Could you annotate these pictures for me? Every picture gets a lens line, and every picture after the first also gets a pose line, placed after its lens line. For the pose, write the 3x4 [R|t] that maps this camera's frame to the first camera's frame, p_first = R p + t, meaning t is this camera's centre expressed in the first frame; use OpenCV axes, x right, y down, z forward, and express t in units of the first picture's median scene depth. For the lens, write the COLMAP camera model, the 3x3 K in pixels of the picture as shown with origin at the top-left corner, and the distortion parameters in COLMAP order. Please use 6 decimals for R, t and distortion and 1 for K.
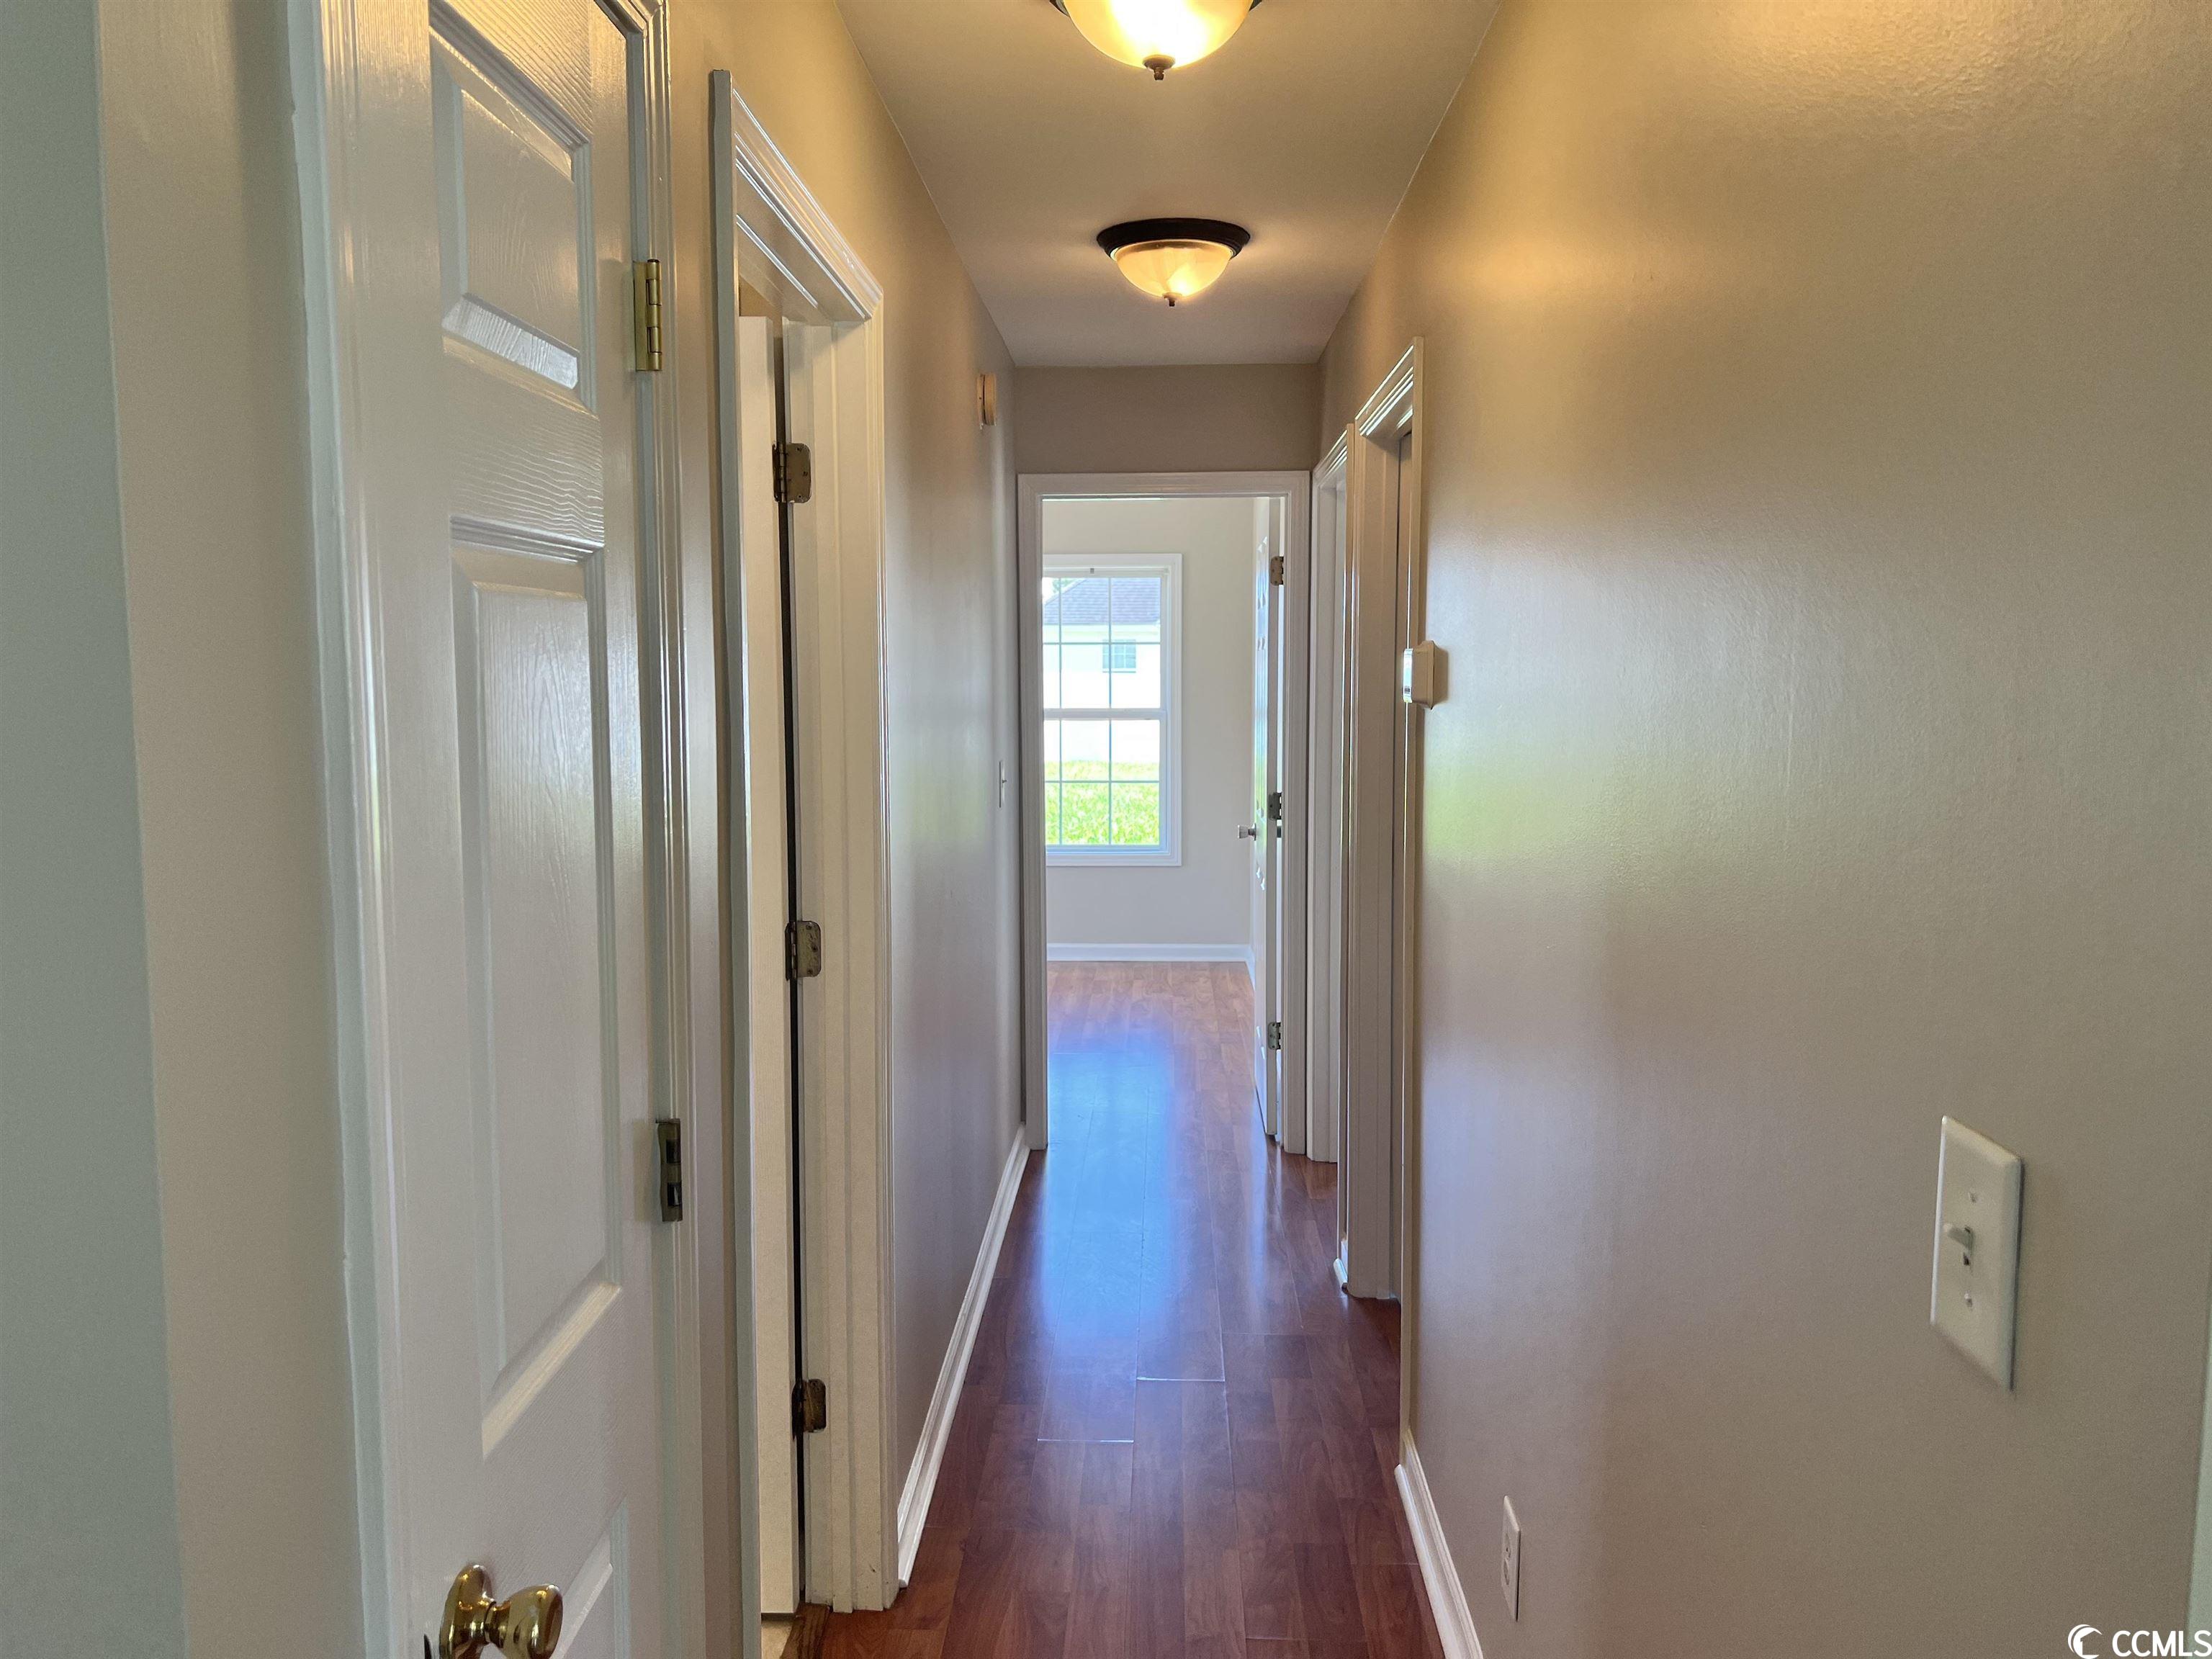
lens RADIAL K [[1668.6, 0, 1083.5], [0, 1668.6, 843.3], [0, 0, 1]] dist [0.113650, -0.139286]
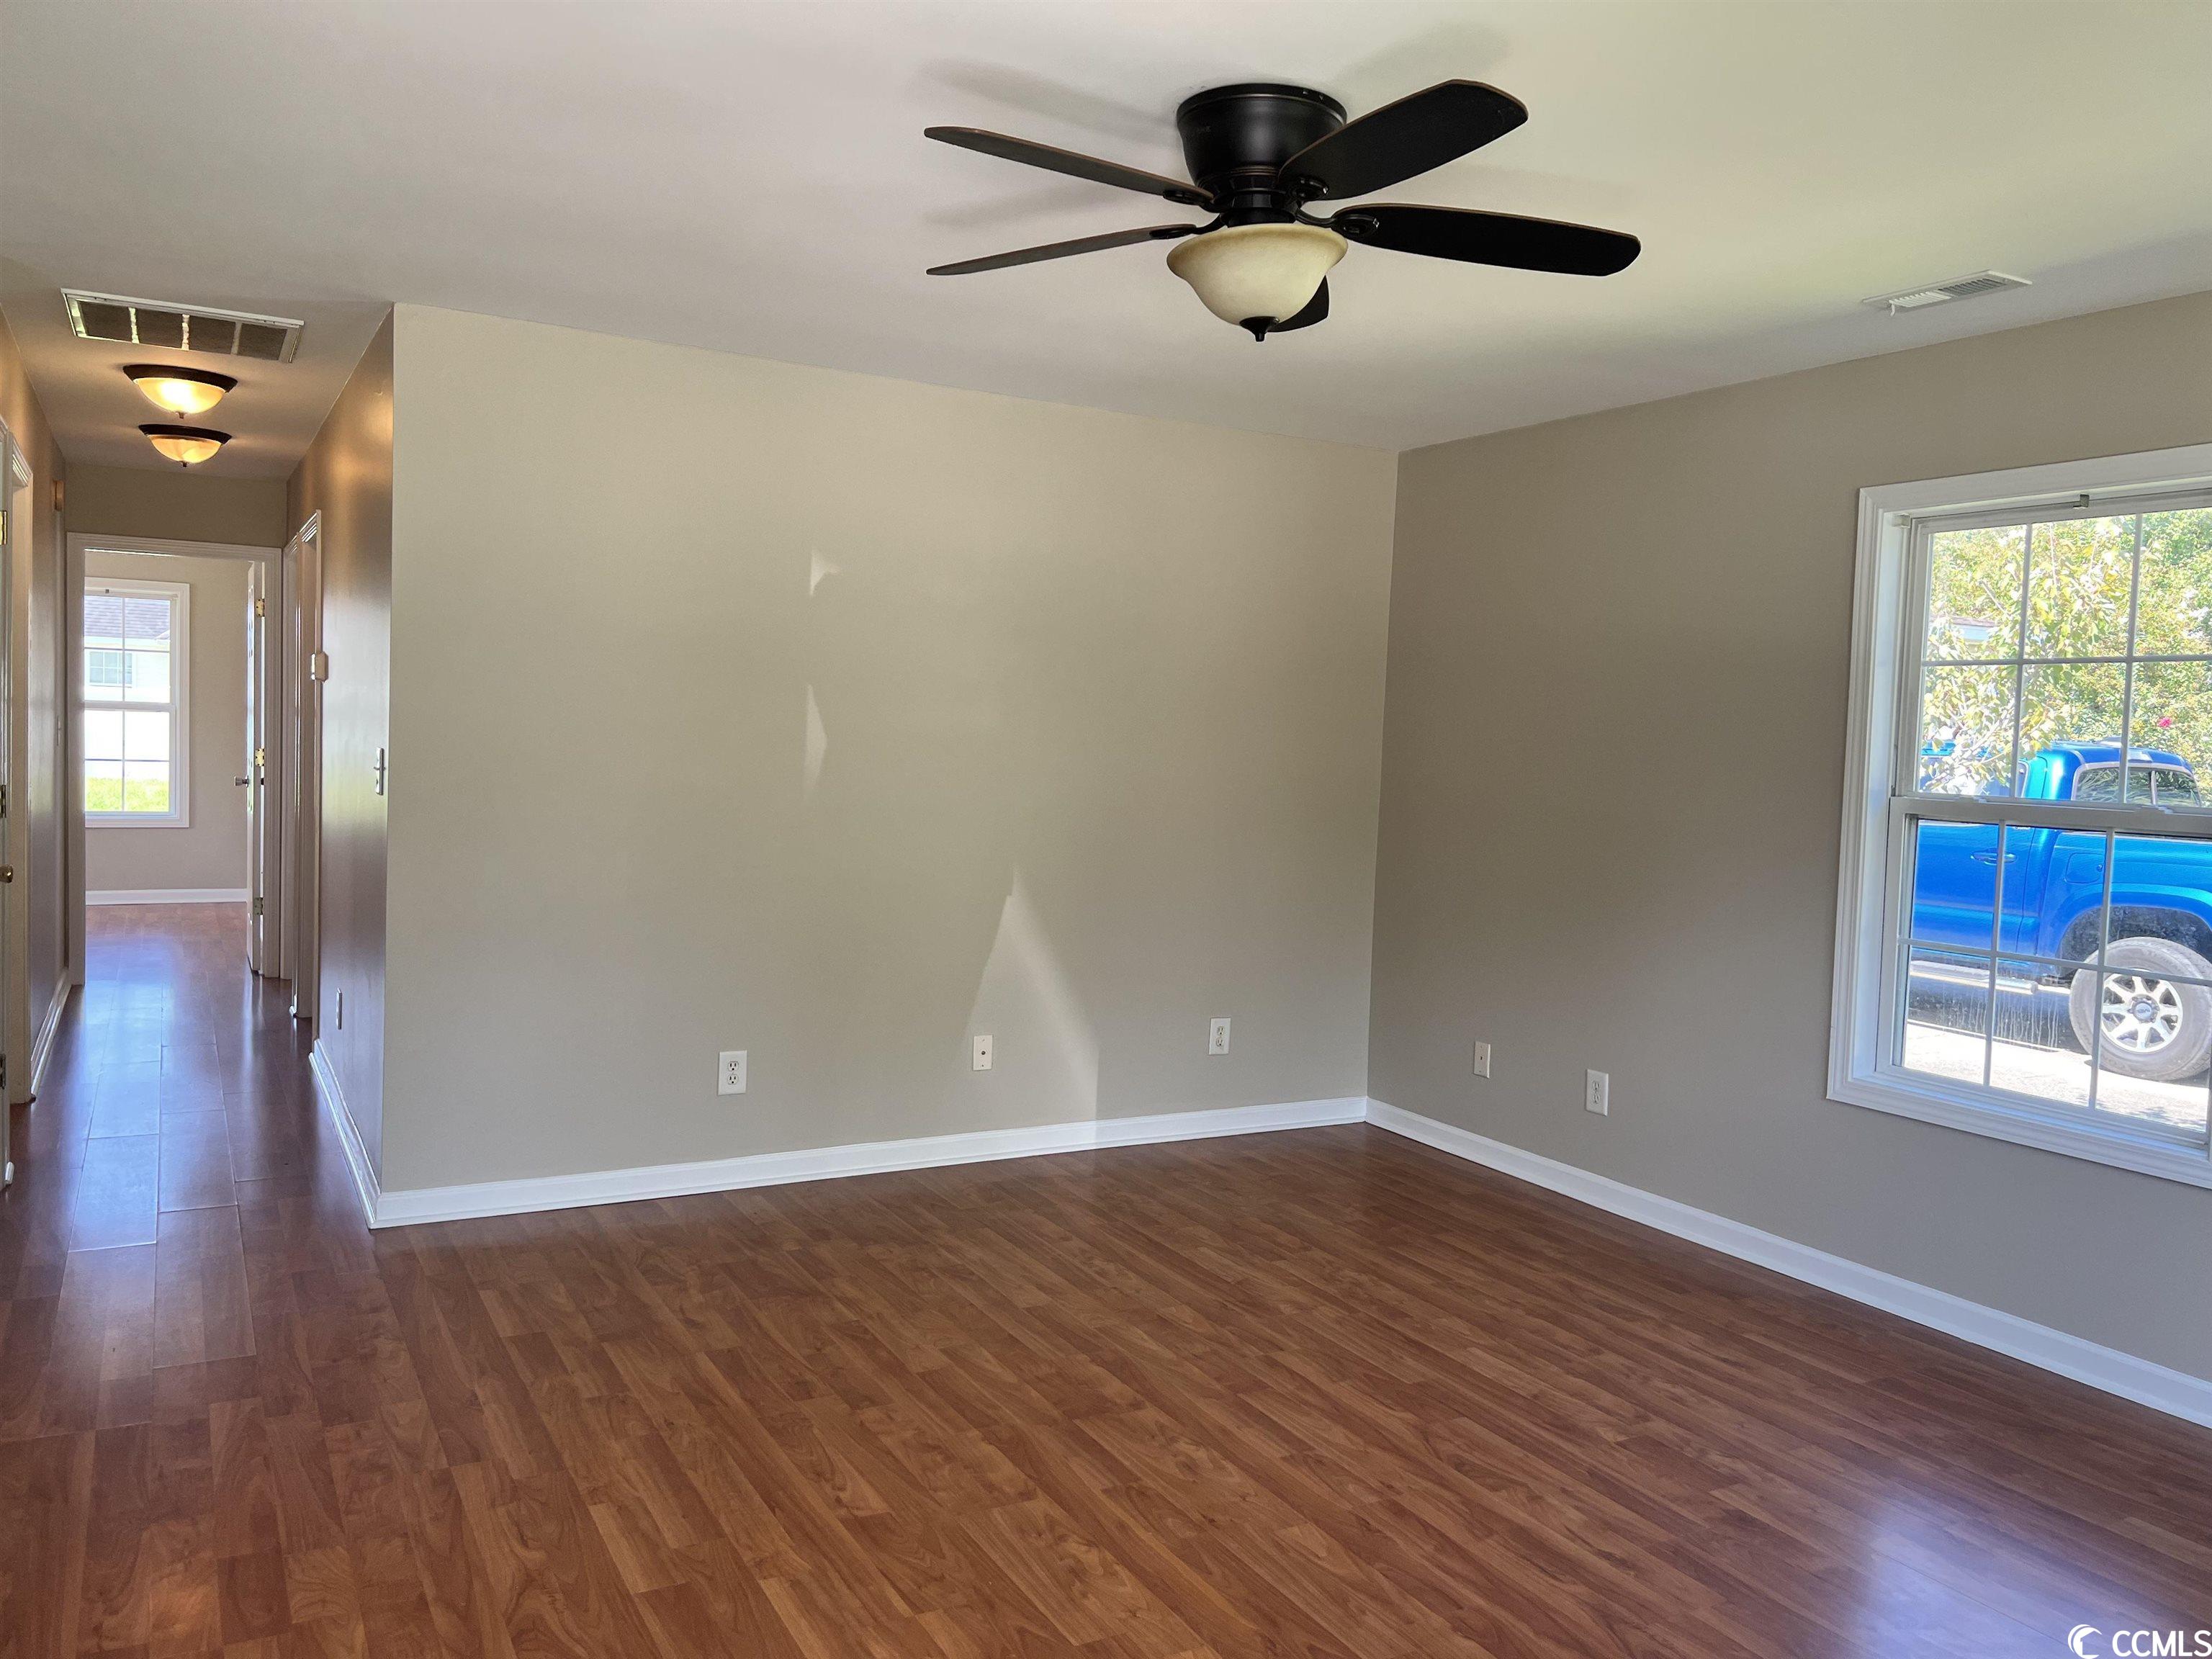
lens RADIAL K [[1706.3, 0, 1102.5], [0, 1706.3, 817.2], [0, 0, 1]] dist [0.112497, -0.135006]
pose [[0.856415, 0.006814, 0.516244, -0.047042], [0.015162, 0.999150, -0.038341, 0.103505], [-0.516066, 0.040663, 0.855583, -0.762281]]
